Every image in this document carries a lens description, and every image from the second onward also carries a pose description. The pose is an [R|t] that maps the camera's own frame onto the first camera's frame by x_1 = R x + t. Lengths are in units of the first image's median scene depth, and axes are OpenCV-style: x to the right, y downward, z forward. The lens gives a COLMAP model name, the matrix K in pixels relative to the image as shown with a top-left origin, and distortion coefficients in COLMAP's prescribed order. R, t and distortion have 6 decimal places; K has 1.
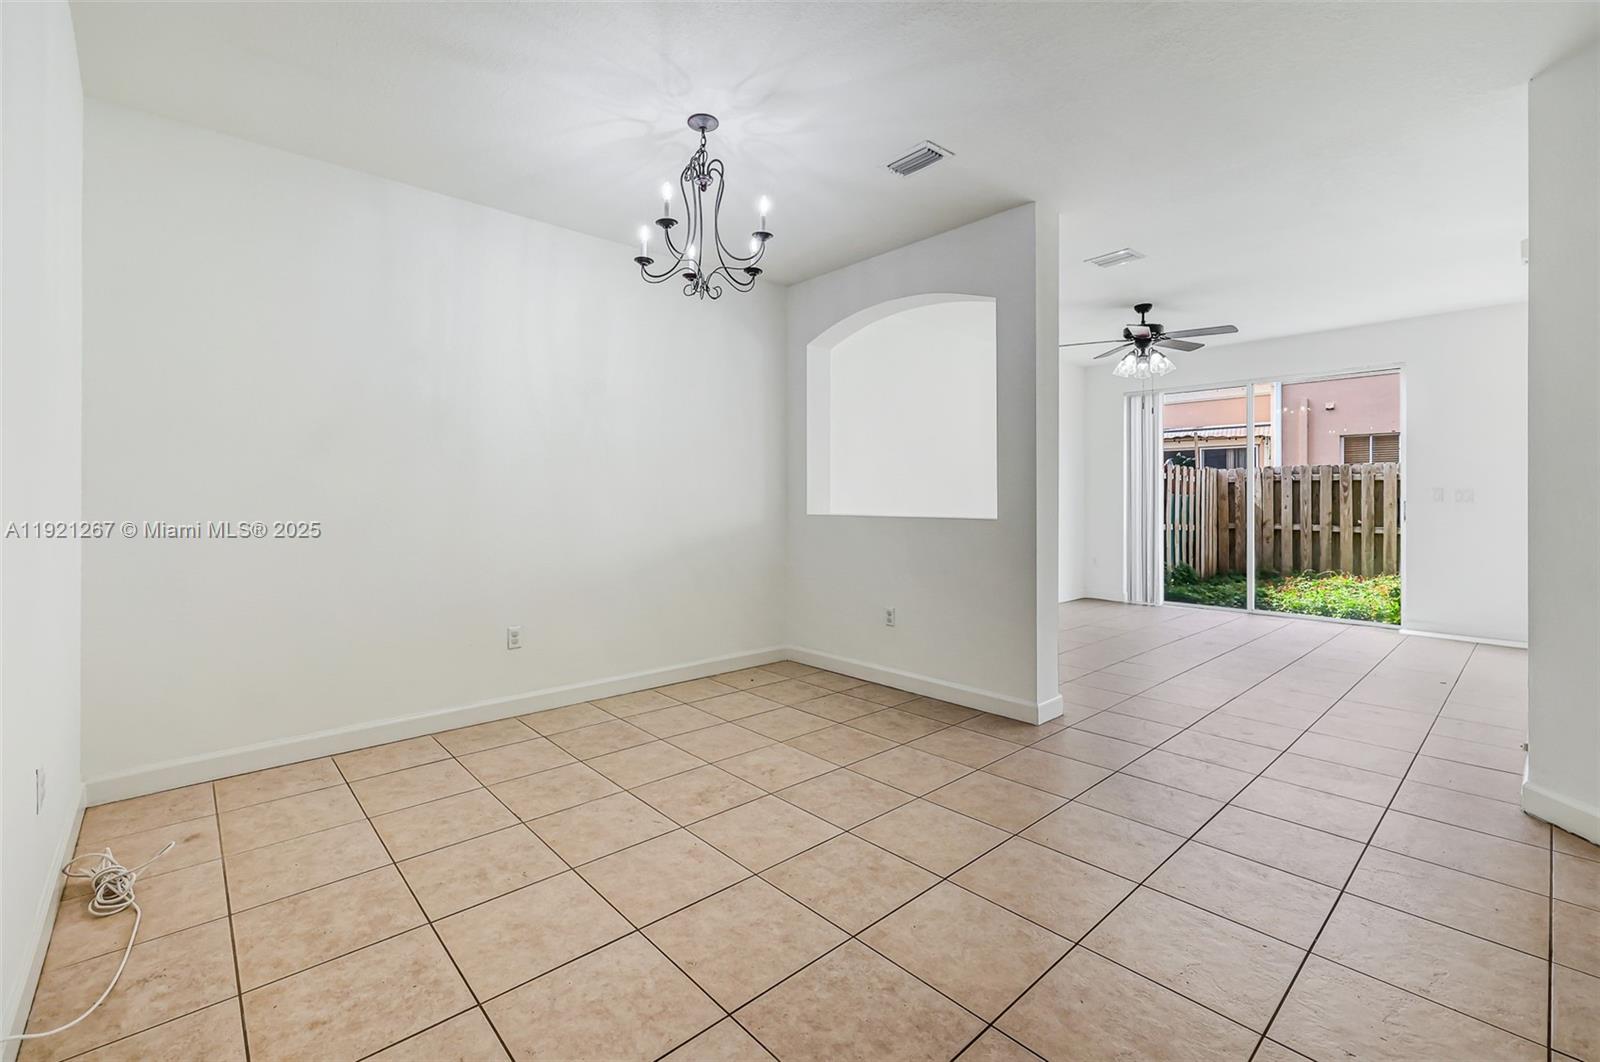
lens RADIAL K [[682.0, 0, 790.5], [0, 682.0, 500.0], [0, 0, 1]] dist [-0.001743, -0.000219]
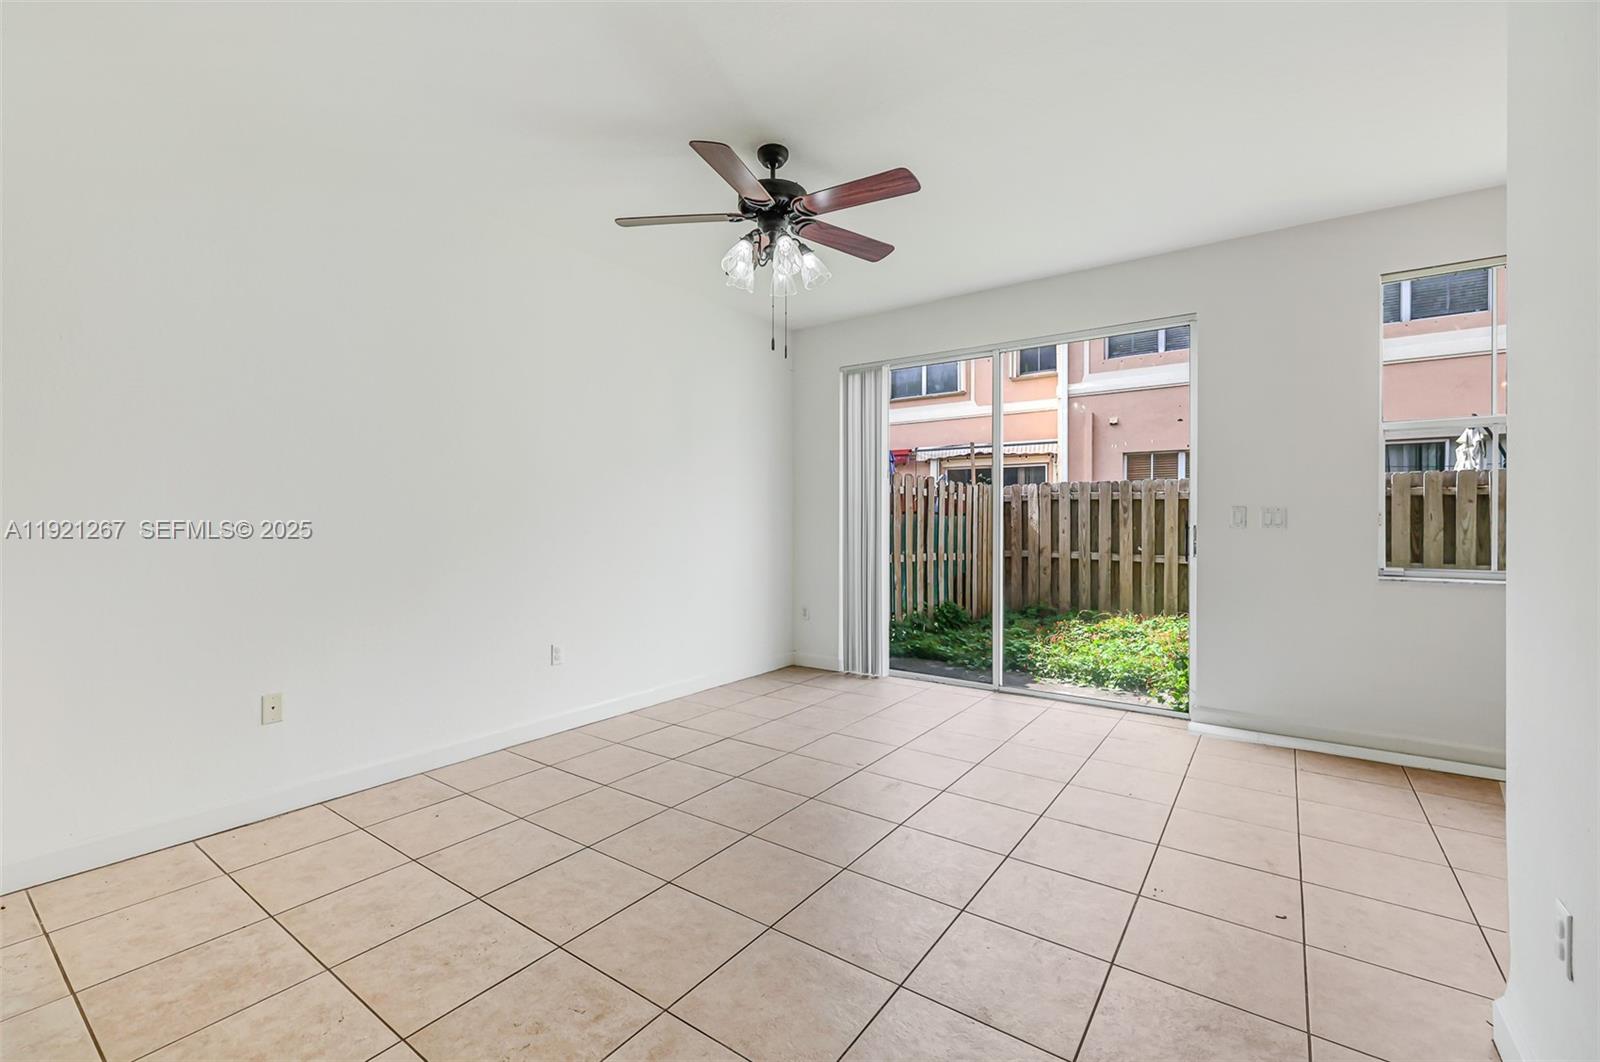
lens RADIAL K [[682.0, 0, 791.9], [0, 682.0, 522.0], [0, 0, 1]] dist [-0.001743, -0.000219]
pose [[0.976452, -0.000563, 0.215735, 0.236522], [0.000585, 1.000000, -0.000038, -0.001205], [-0.215735, 0.000163, 0.976452, 0.273102]]
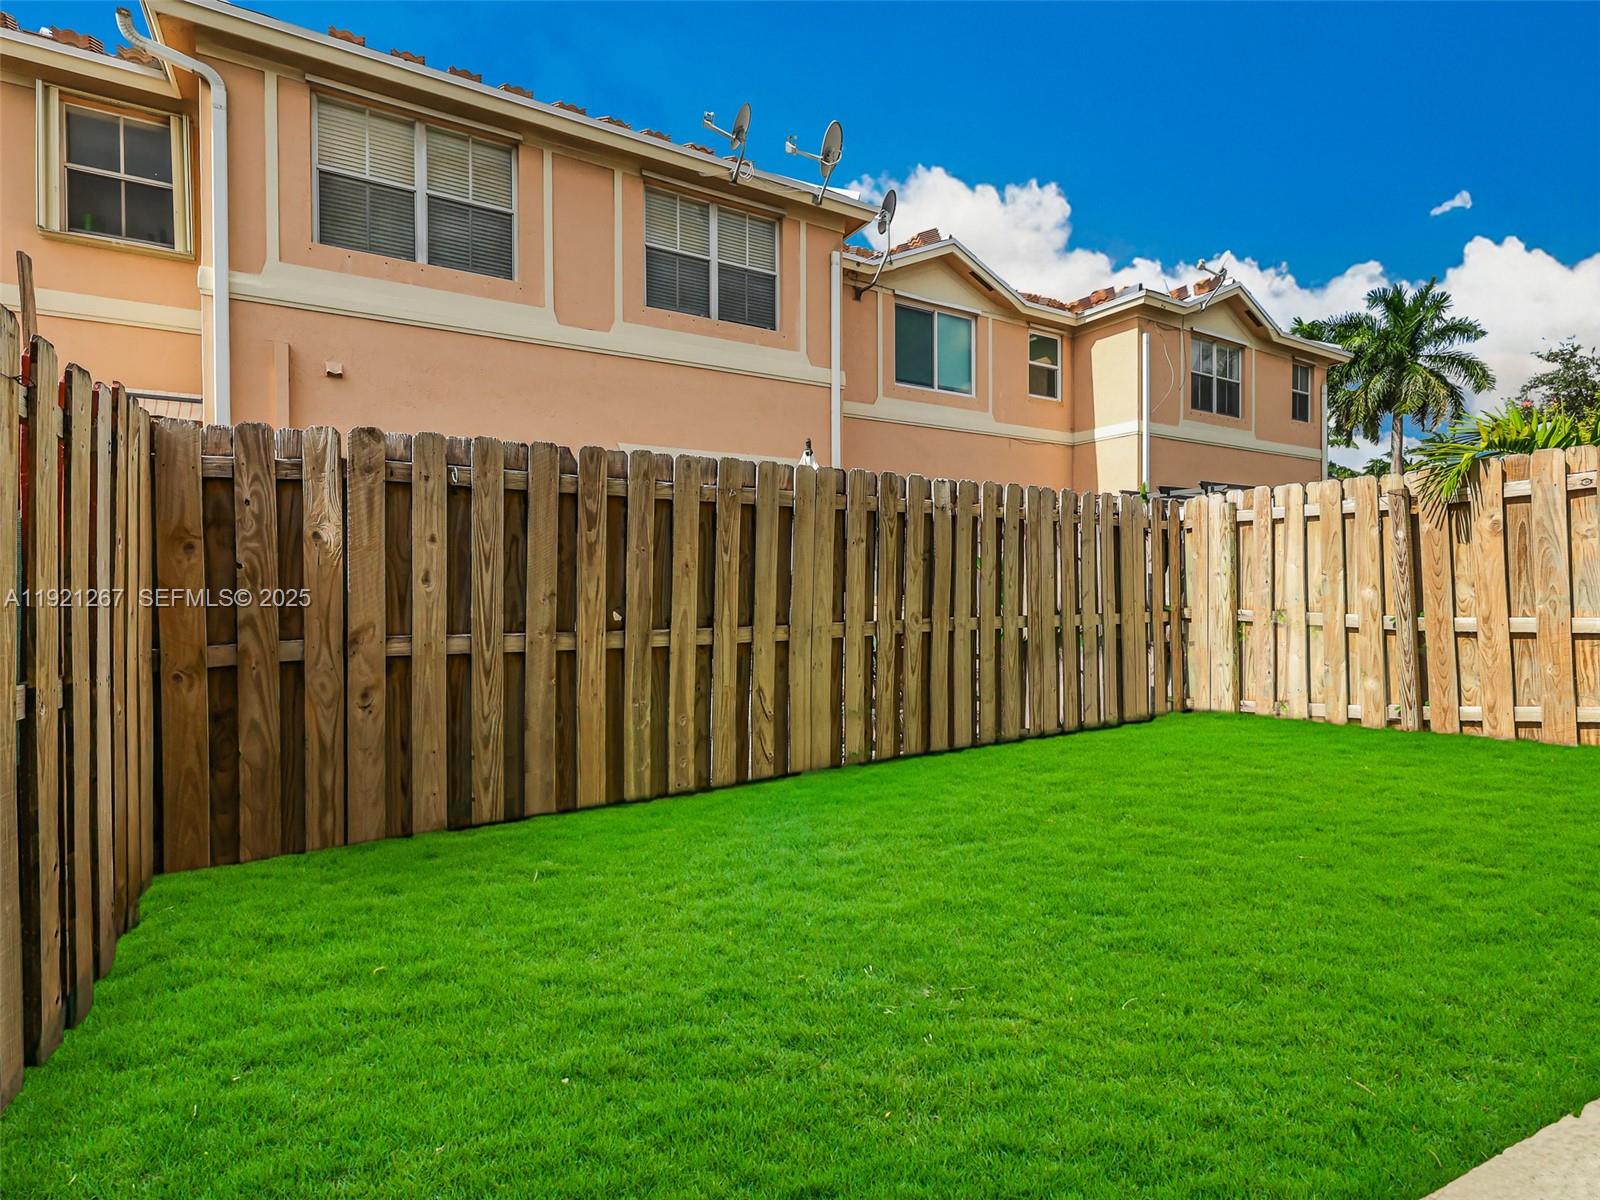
lens RADIAL K [[767.0, 0, 797.9], [0, 767.0, 590.3], [0, 0, 1]] dist [-0.004671, -0.000864]
pose [[0.185299, -0.018469, 0.982509, 0.469953], [0.007239, 0.999822, 0.017430, 0.012269], [-0.982655, 0.003882, 0.185400, 0.840224]]
